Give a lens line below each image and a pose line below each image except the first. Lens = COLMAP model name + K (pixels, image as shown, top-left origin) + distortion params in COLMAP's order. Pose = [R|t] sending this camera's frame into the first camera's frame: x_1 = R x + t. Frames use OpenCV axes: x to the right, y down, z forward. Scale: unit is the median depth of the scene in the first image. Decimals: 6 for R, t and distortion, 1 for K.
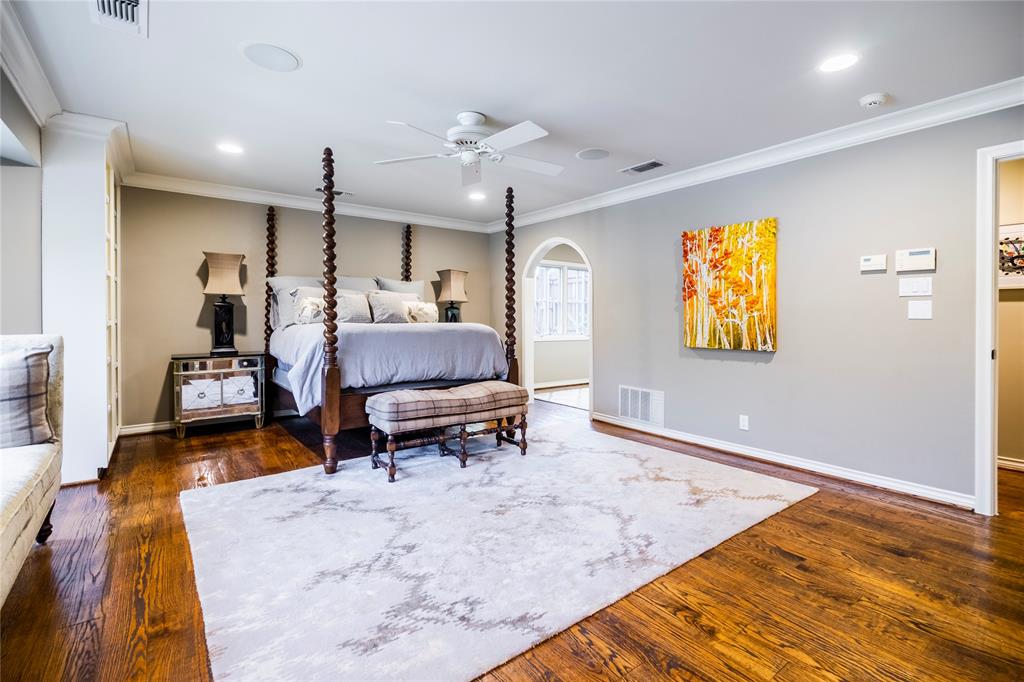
lens RADIAL K [[471.6, 0, 520.1], [0, 471.6, 320.0], [0, 0, 1]] dist [-0.001165, 0.002097]
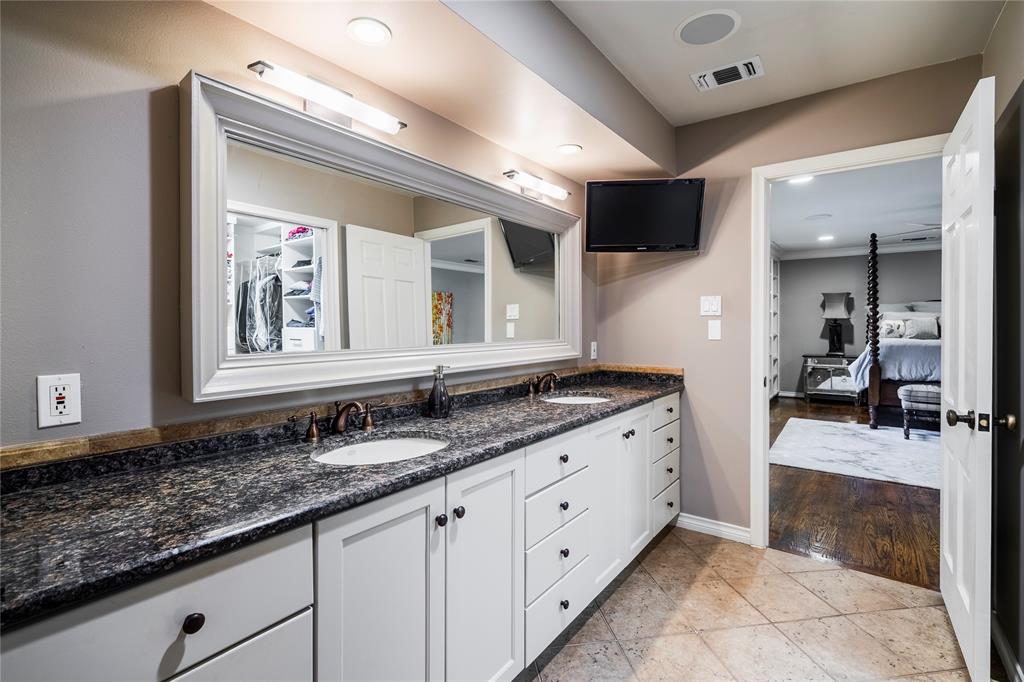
lens RADIAL K [[471.6, 0, 511.4], [0, 471.6, 332.6], [0, 0, 1]] dist [-0.001165, 0.002097]
pose [[0.276313, 0.015325, -0.960946, 0.775160], [-0.006793, 0.999879, 0.013992, -0.027237], [0.961044, 0.002662, 0.276383, -0.634572]]
